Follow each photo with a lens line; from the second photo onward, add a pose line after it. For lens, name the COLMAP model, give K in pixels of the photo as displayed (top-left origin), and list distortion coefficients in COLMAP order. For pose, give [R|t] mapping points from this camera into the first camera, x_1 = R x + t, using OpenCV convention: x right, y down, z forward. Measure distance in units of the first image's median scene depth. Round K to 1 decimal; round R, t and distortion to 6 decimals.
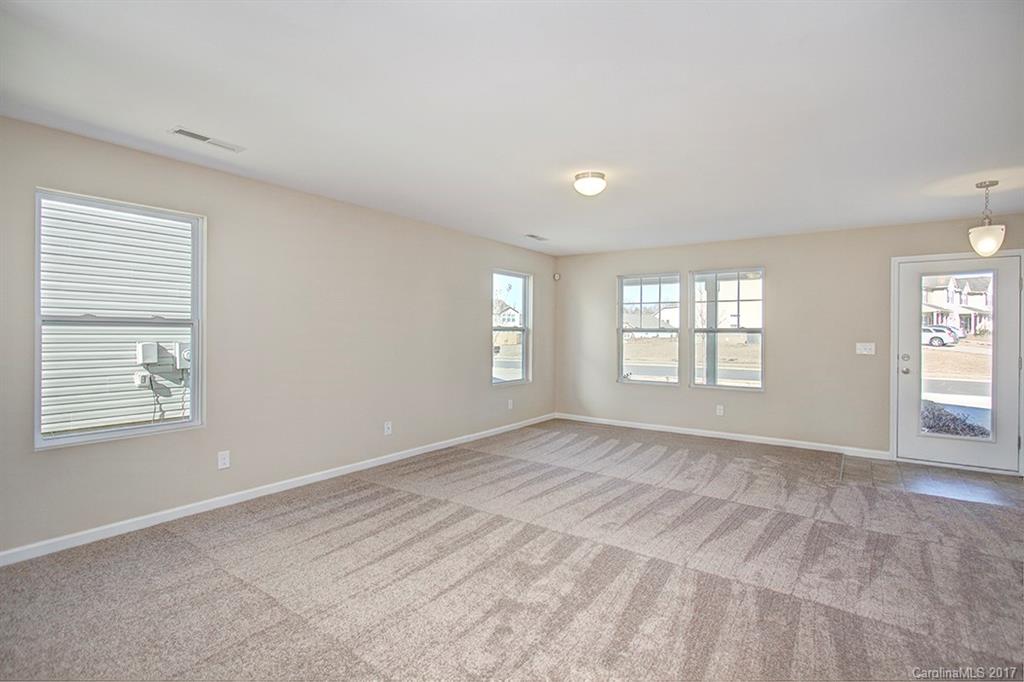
lens RADIAL K [[489.3, 0, 518.3], [0, 489.3, 335.5], [0, 0, 1]] dist [-0.019901, 0.000954]
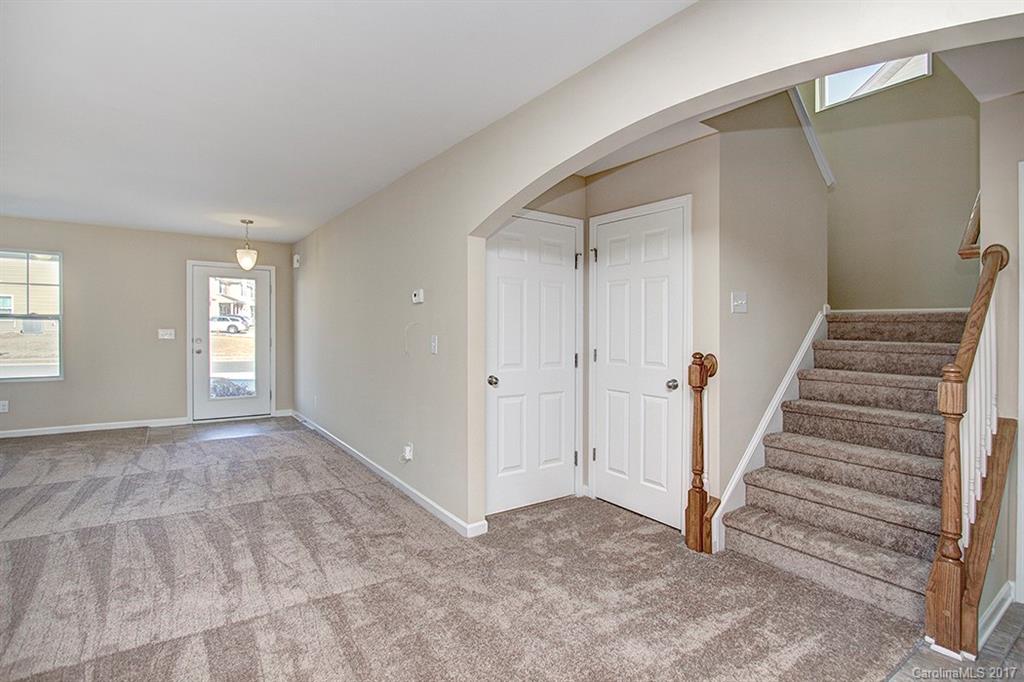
lens RADIAL K [[489.3, 0, 518.3], [0, 489.3, 335.5], [0, 0, 1]] dist [-0.019901, 0.000954]
pose [[0.321894, -0.017425, 0.946615, -0.115231], [-0.005705, 0.999777, 0.020344, 0.001696], [-0.946759, -0.011949, 0.321722, -0.177647]]
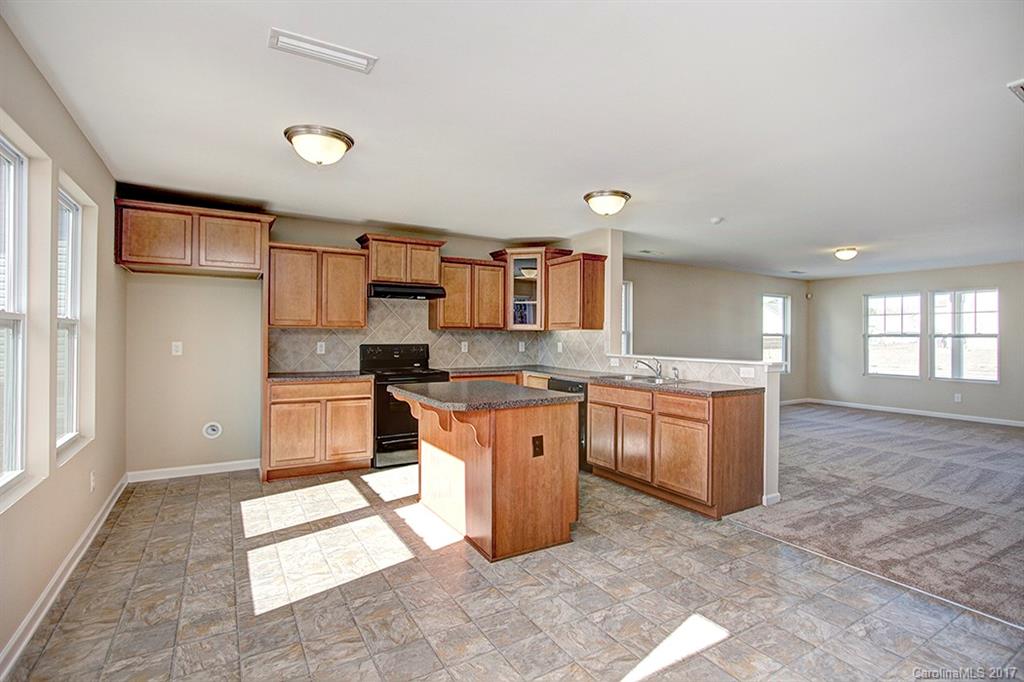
lens RADIAL K [[489.3, 0, 518.3], [0, 489.3, 335.5], [0, 0, 1]] dist [-0.019901, 0.000954]
pose [[0.915117, -0.002736, -0.403178, -0.144487], [-0.001814, 0.999939, -0.010902, 0.005598], [0.403183, 0.010708, 0.915057, -0.673528]]
